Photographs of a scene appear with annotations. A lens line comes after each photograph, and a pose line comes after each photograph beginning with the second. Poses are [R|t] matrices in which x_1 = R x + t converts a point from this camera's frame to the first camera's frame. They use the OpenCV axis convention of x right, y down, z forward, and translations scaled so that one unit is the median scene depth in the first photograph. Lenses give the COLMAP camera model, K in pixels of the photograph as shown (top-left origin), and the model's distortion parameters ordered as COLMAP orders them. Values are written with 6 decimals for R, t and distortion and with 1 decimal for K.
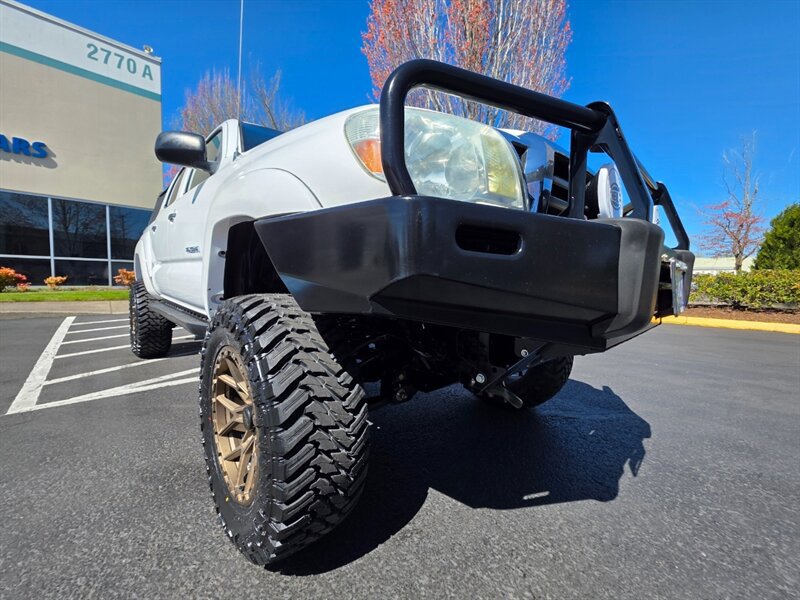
lens RADIAL K [[322.0, 0, 401.0], [0, 322.0, 299.9], [0, 0, 1]] dist [0.000533, -0.000438]
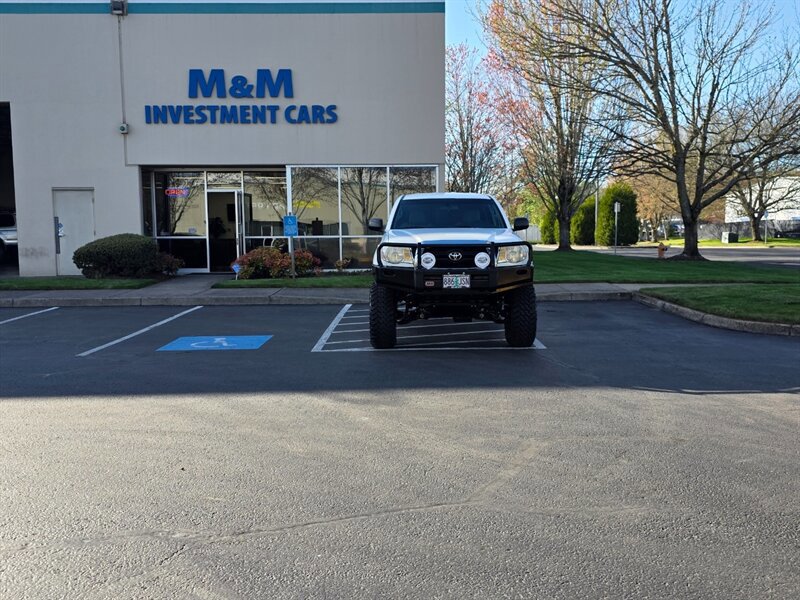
lens RADIAL K [[799.0, 0, 400.0], [0, 799.0, 300.0], [0, 0, 1]] dist [0.052665, -0.003521]
pose [[0.723867, 0.032728, -0.689163, 0.752666], [-0.019339, 0.999444, 0.027150, -0.029083], [0.689669, -0.006325, 0.724097, -0.644755]]
